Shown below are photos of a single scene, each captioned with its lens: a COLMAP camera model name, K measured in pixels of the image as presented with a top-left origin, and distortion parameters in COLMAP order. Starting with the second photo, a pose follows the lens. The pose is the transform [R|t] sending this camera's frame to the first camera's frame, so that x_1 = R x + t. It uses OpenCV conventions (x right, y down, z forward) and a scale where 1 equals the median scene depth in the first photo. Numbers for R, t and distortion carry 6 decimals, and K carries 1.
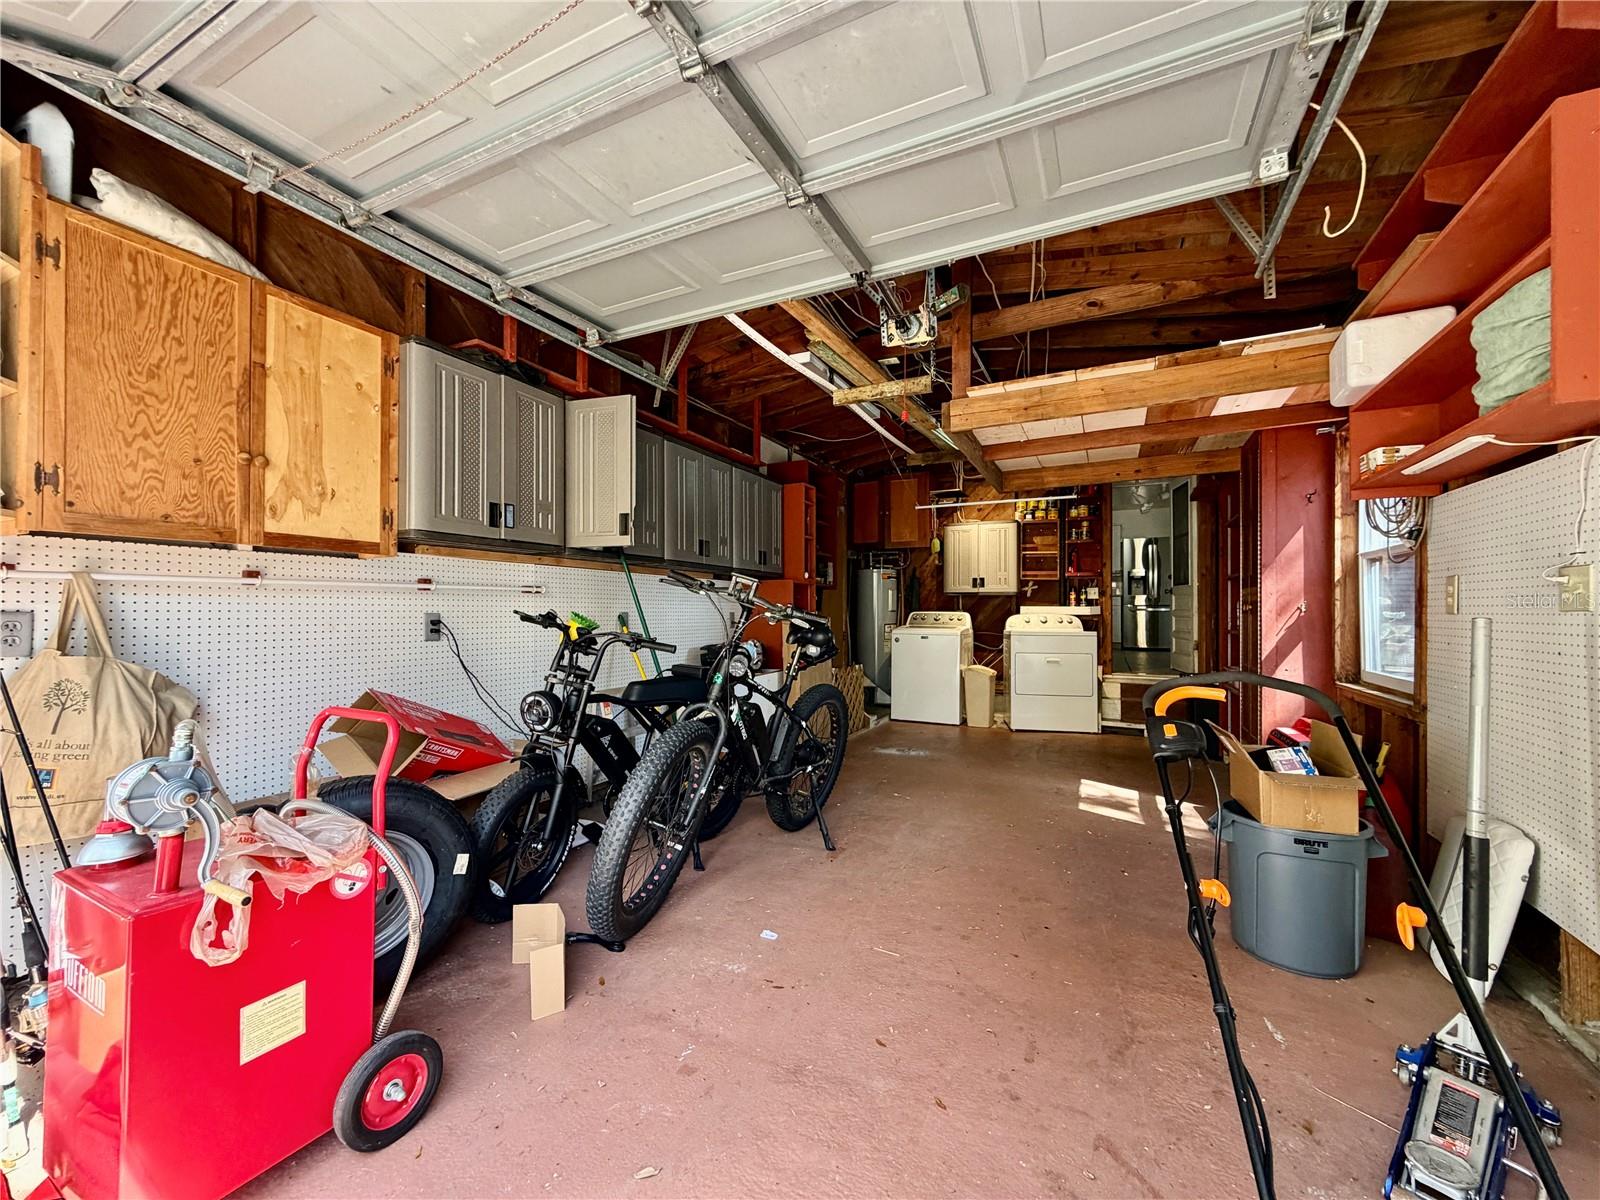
lens RADIAL K [[638.8, 0, 798.0], [0, 638.8, 603.4], [0, 0, 1]] dist [0.001945, 0.000048]
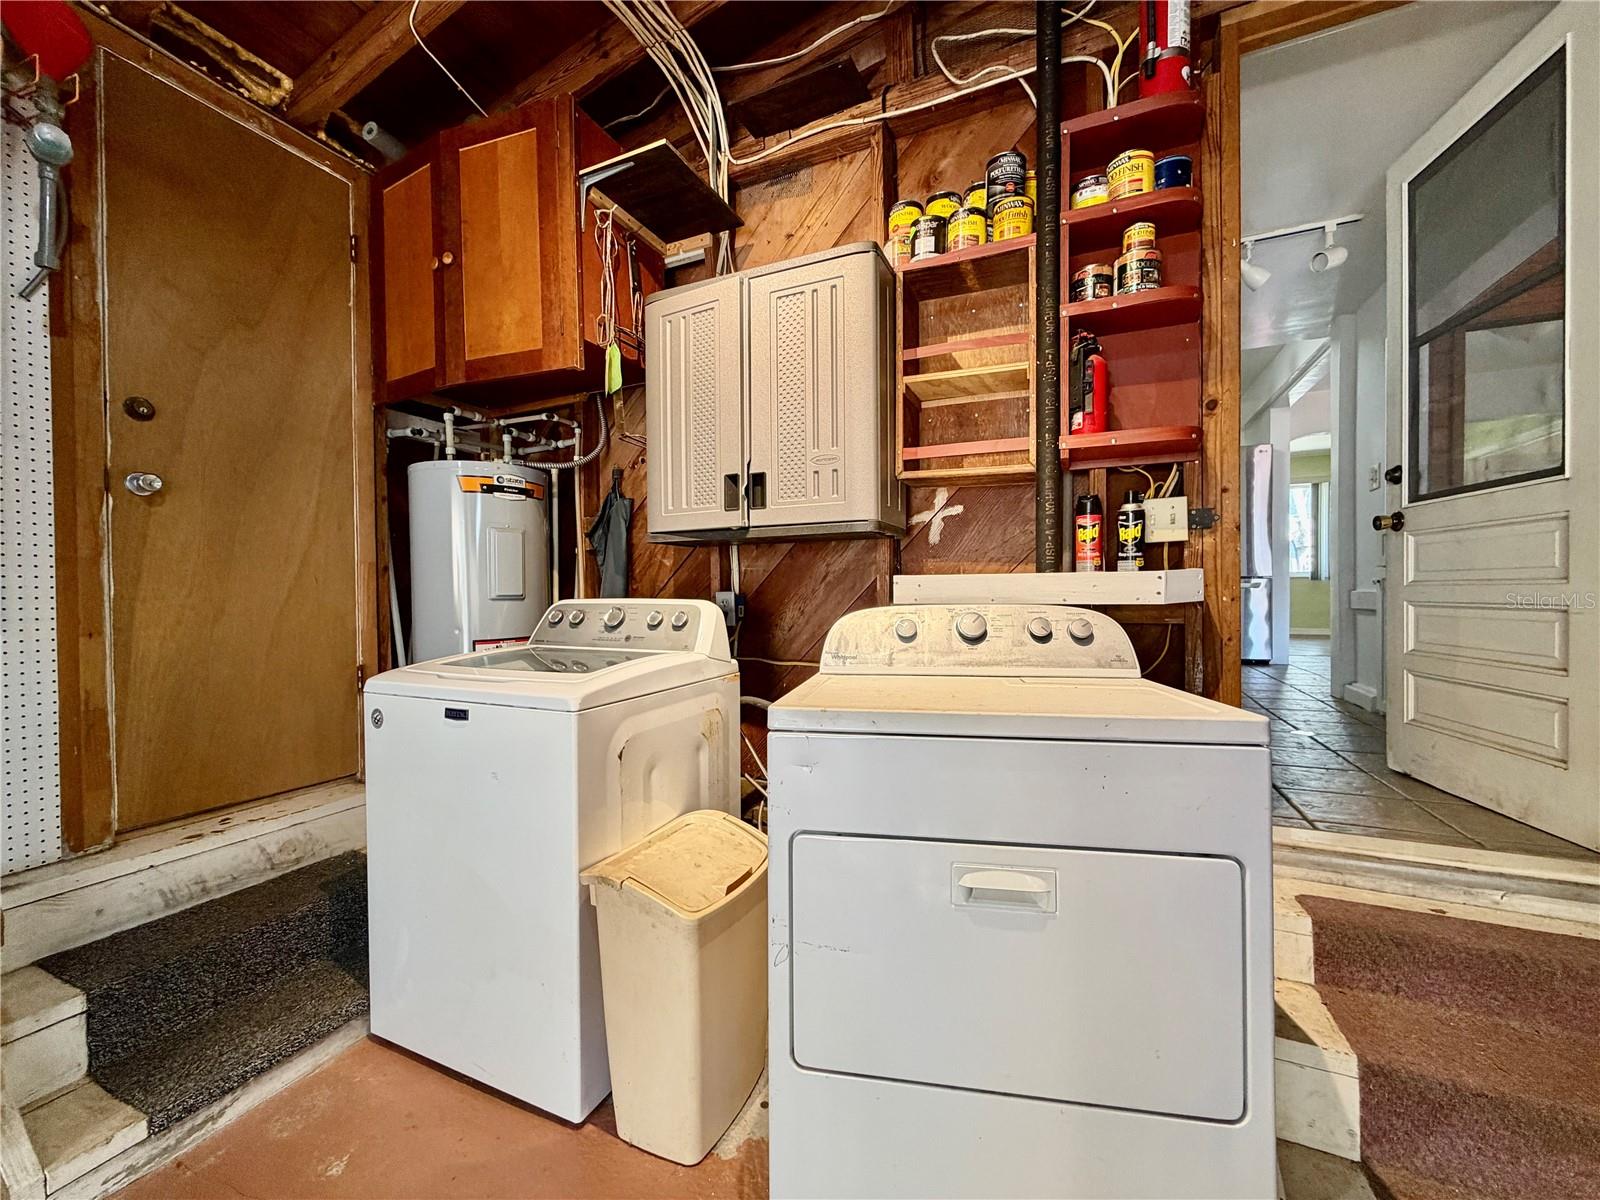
lens RADIAL K [[638.8, 0, 804.5], [0, 638.8, 599.2], [0, 0, 1]] dist [0.001945, 0.000048]
pose [[0.999458, -0.013514, 0.030033, 0.301519], [0.012951, 0.999738, 0.018860, 0.009243], [-0.030280, -0.018461, 0.999371, 0.730617]]
